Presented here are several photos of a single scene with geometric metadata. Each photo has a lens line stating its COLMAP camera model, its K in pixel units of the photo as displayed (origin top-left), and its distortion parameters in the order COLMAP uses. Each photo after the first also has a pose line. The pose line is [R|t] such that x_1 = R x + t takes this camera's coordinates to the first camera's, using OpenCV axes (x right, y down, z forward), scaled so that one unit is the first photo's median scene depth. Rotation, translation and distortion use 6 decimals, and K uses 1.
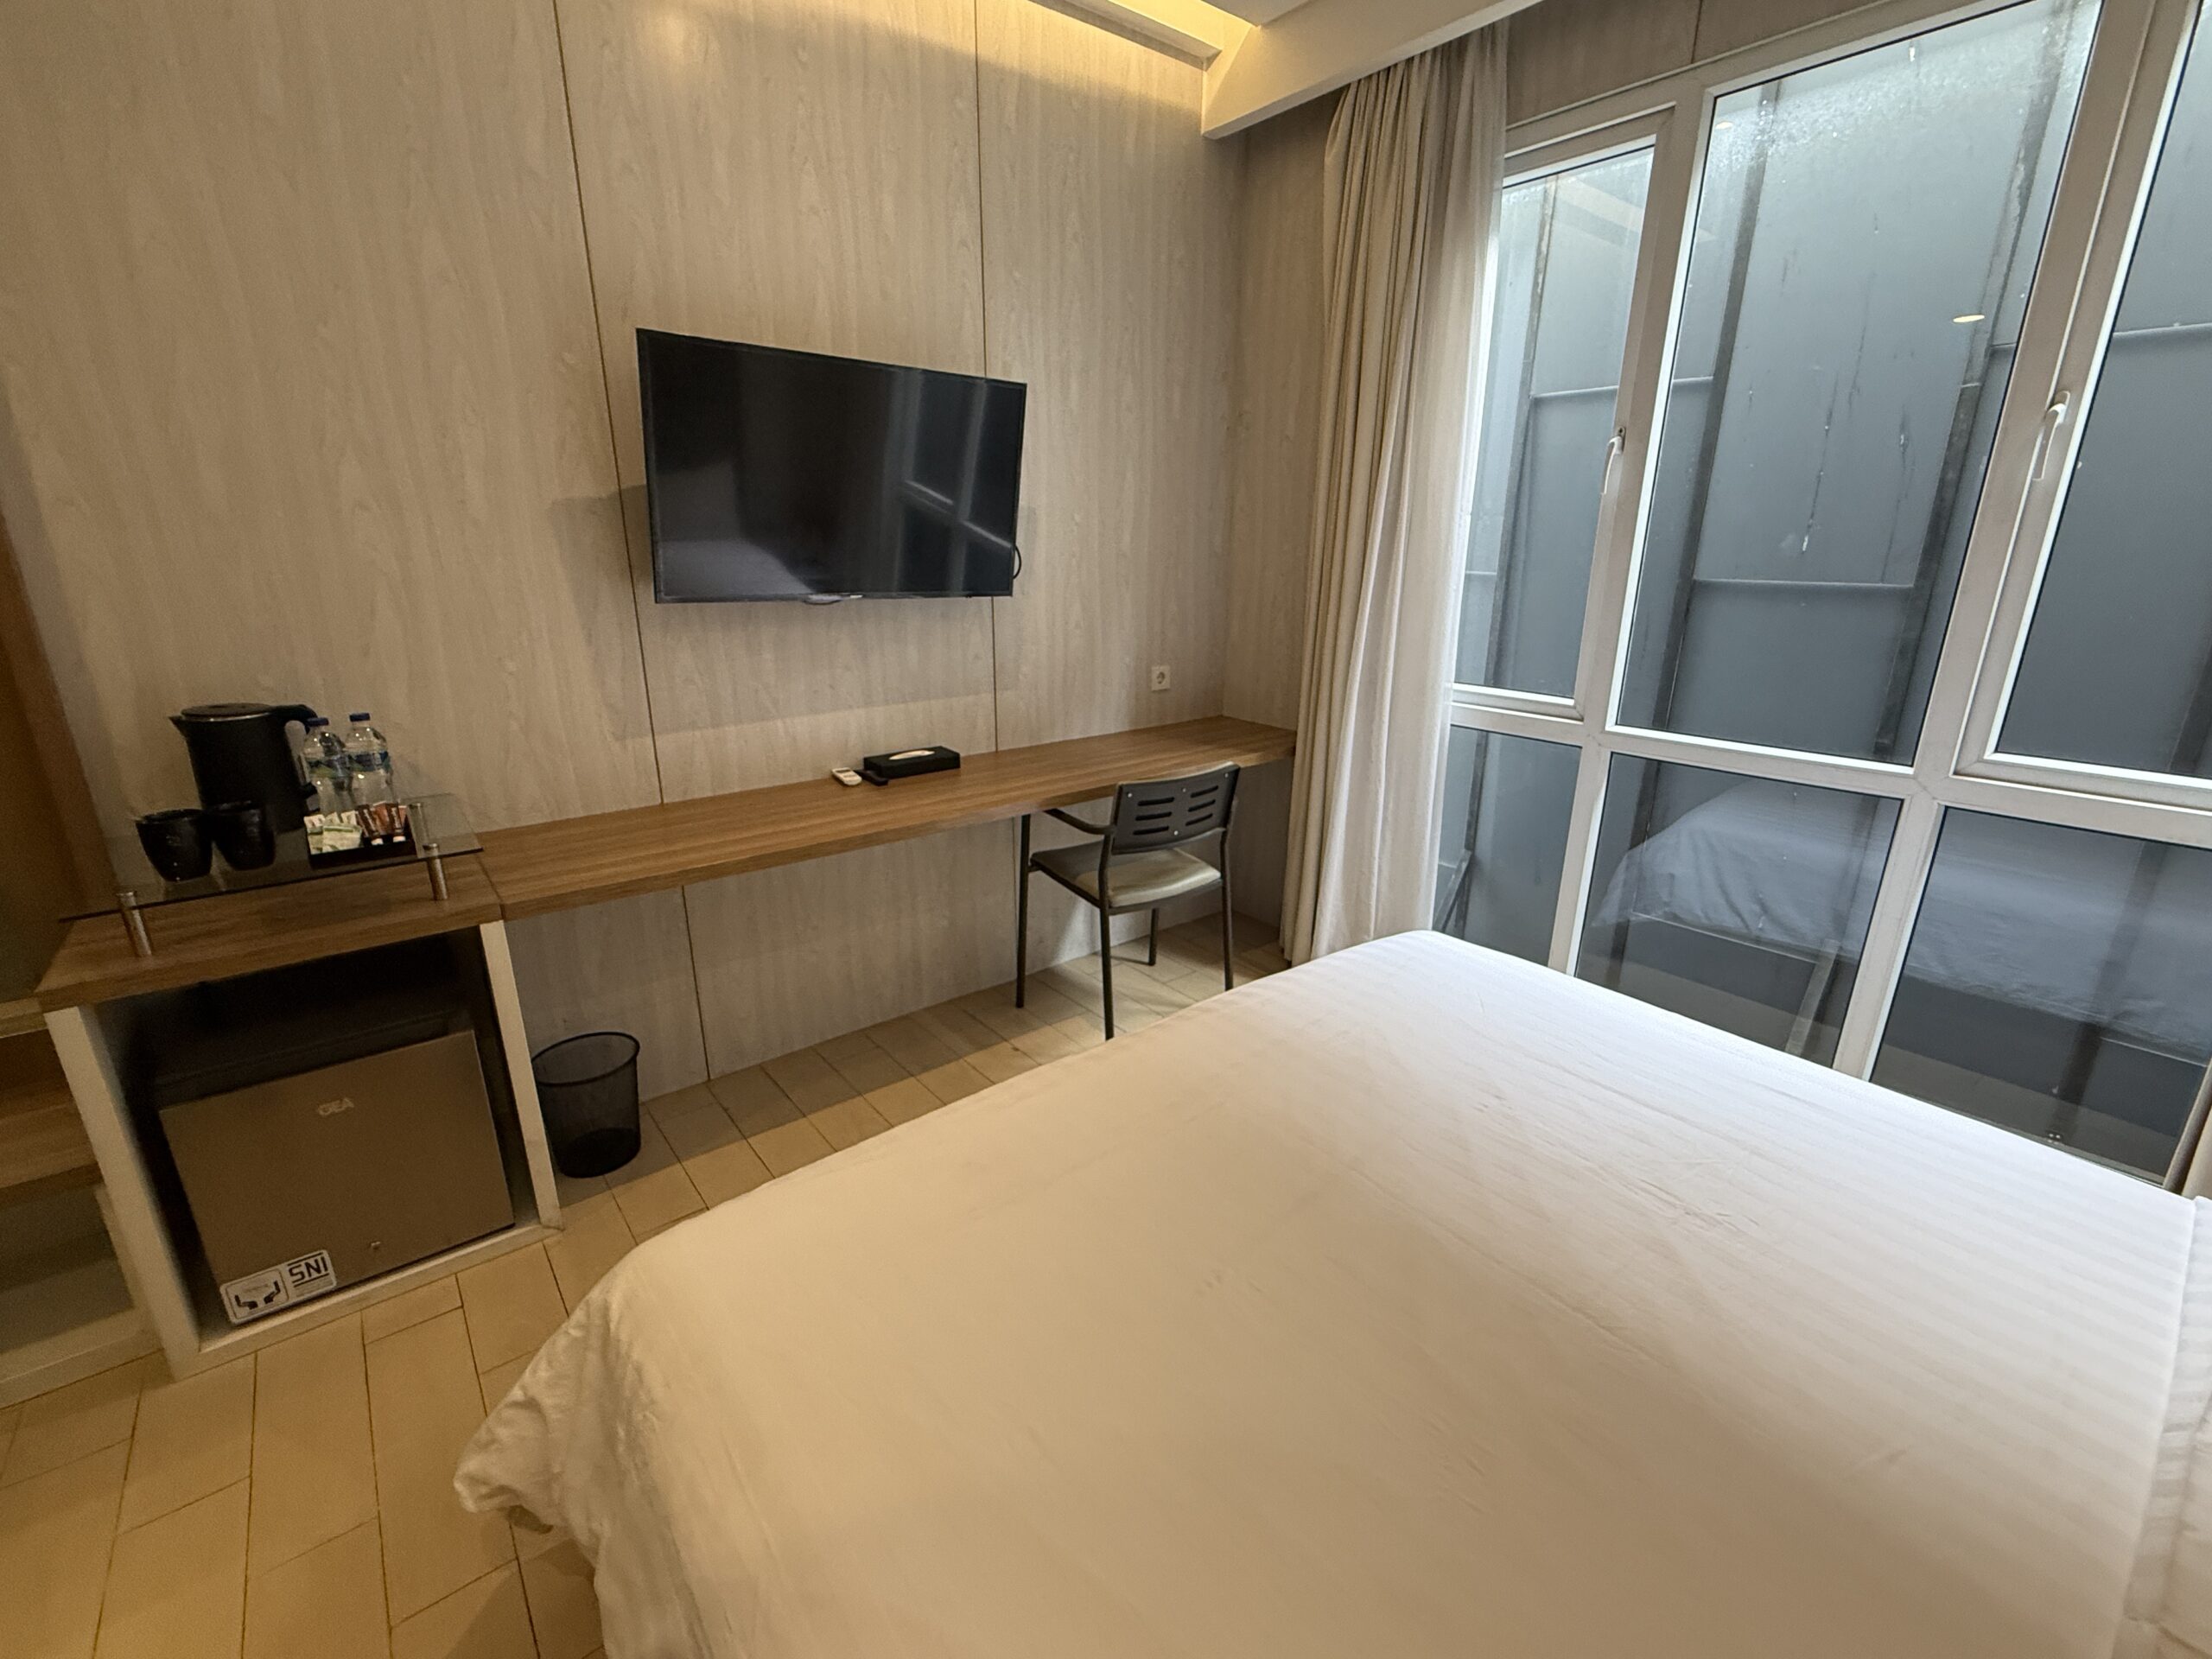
lens RADIAL K [[977.8, 0, 1106.0], [0, 977.8, 829.5], [0, 0, 1]] dist [0.001012, 0.011988]
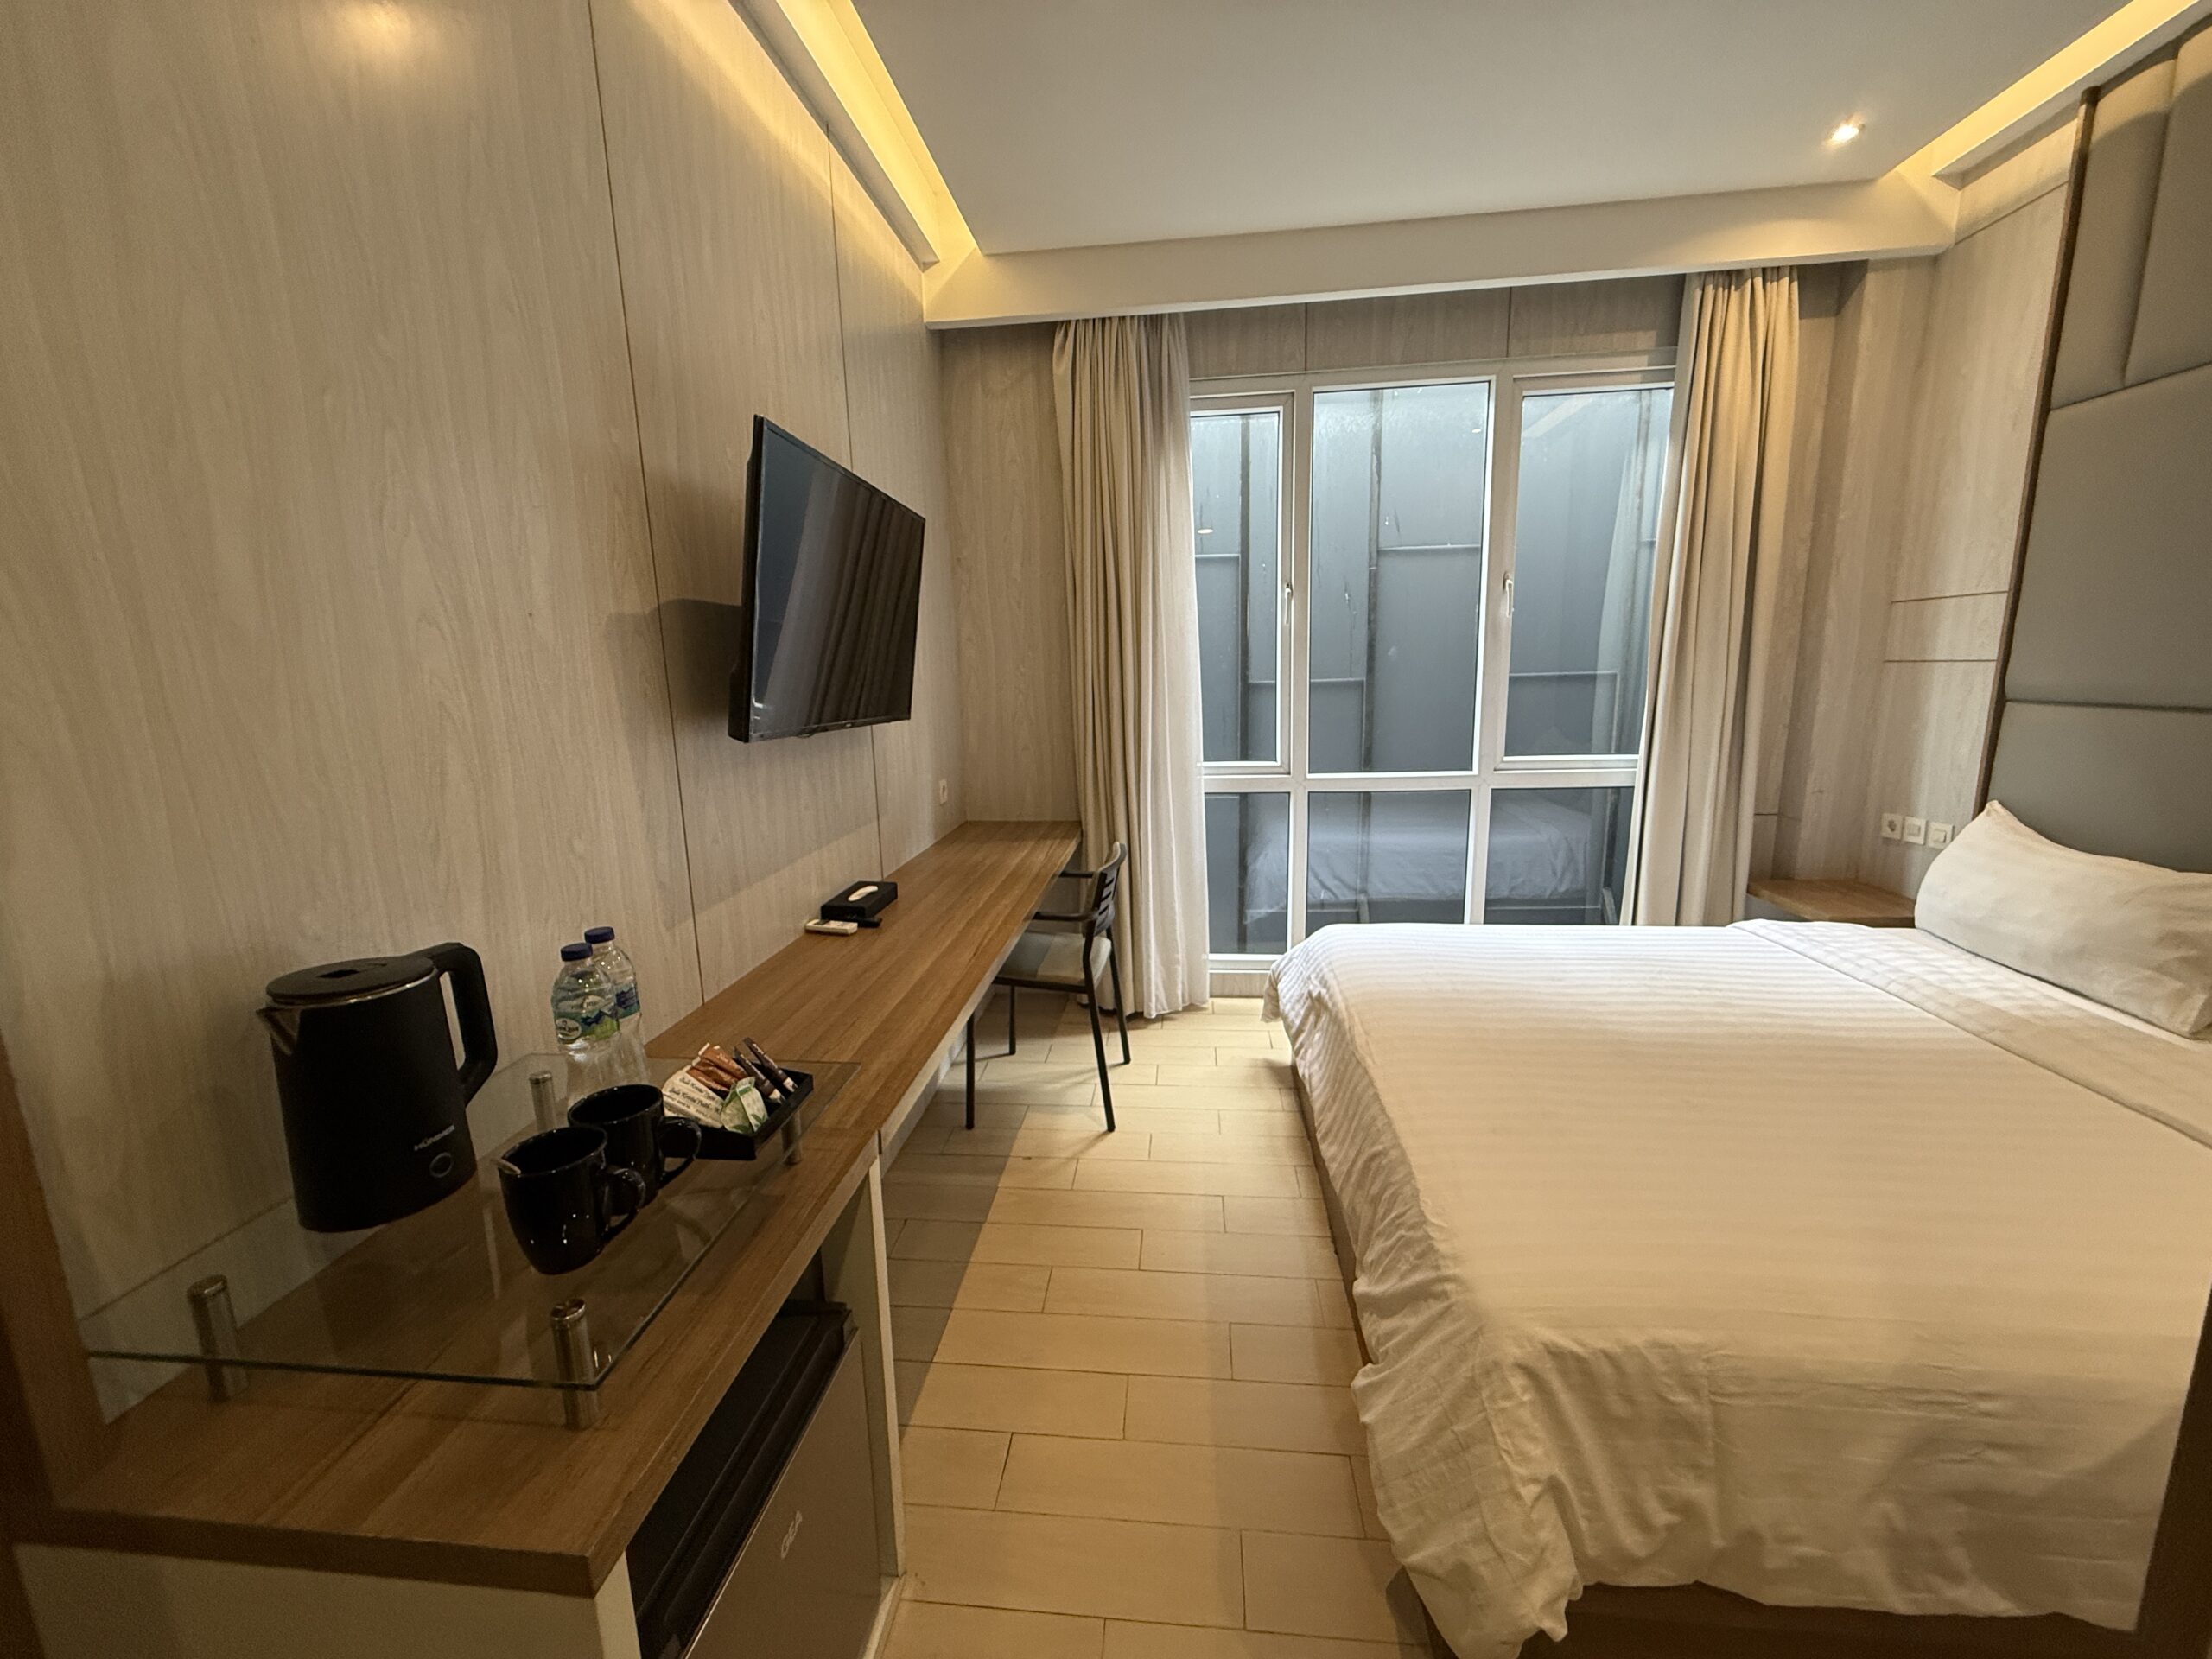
lens RADIAL K [[885.0, 0, 1106.0], [0, 885.0, 829.5], [0, 0, 1]] dist [-0.002111, -0.000219]
pose [[0.705616, -0.151998, 0.692101, -0.665913], [0.234940, 0.971658, -0.026134, -0.064314], [-0.668513, 0.181043, 0.721328, 0.257891]]
